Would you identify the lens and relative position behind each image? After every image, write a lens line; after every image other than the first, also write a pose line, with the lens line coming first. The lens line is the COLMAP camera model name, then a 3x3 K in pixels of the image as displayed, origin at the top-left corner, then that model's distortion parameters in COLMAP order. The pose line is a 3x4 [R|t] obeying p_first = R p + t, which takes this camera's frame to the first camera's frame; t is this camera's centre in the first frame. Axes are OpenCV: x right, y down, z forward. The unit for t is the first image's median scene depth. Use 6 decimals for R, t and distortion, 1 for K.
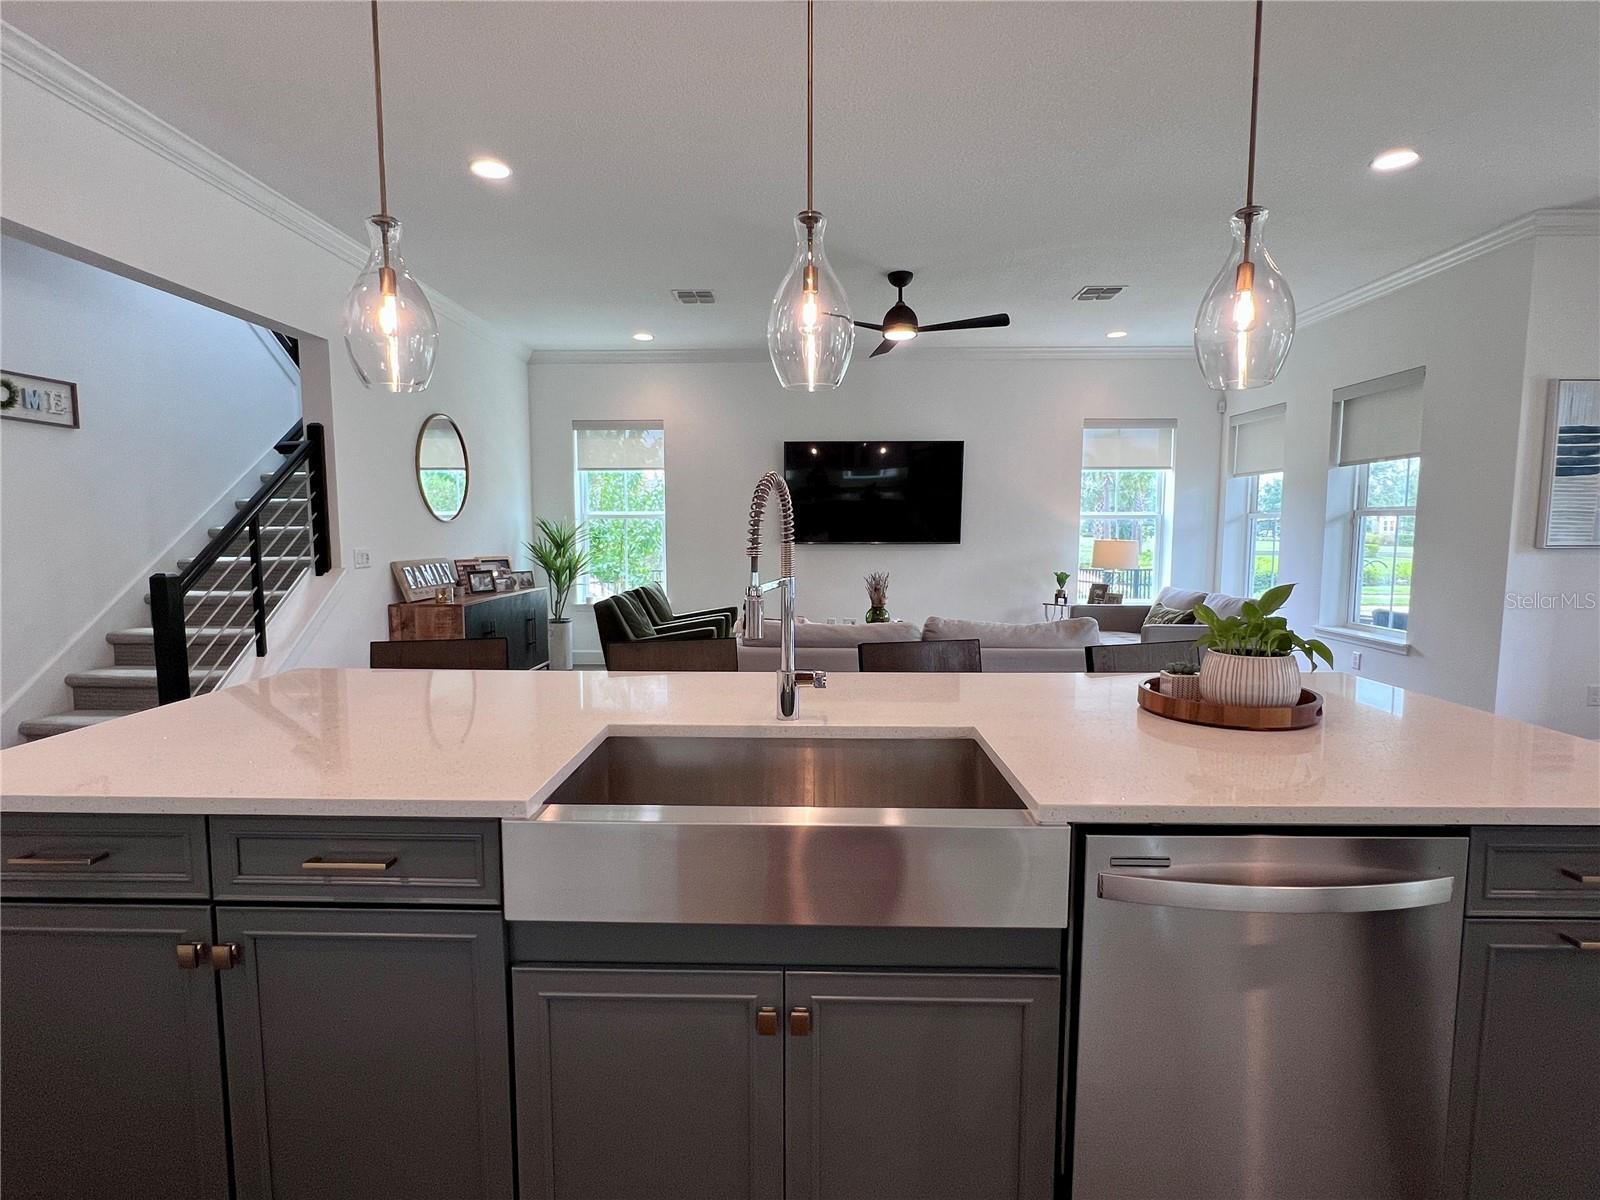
lens RADIAL K [[780.6, 0, 797.7], [0, 780.6, 604.4], [0, 0, 1]] dist [-0.004489, 0.001114]
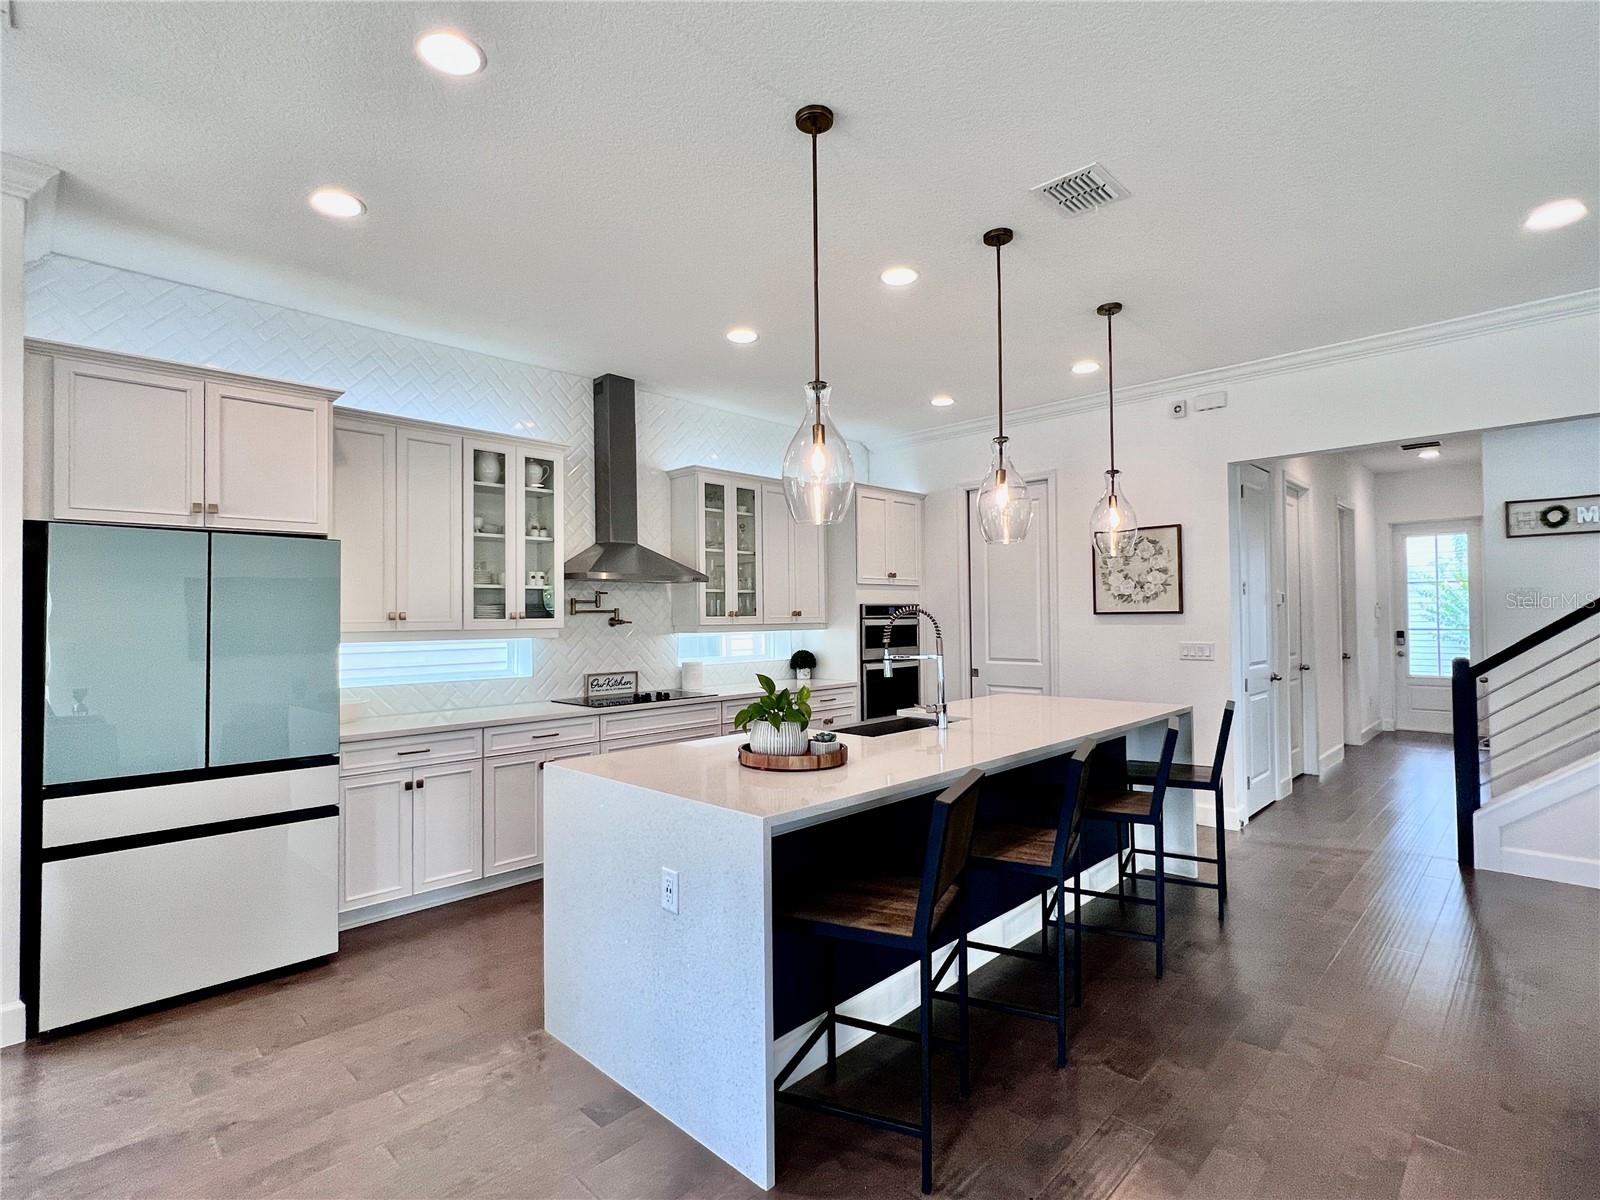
lens RADIAL K [[780.6, 0, 795.6], [0, 780.6, 603.1], [0, 0, 1]] dist [-0.004489, 0.001114]
pose [[-0.688286, -0.004744, -0.725424, 0.713773], [-0.059086, 0.997023, 0.049541, -0.104662], [0.723029, 0.076960, -0.686517, 0.891067]]
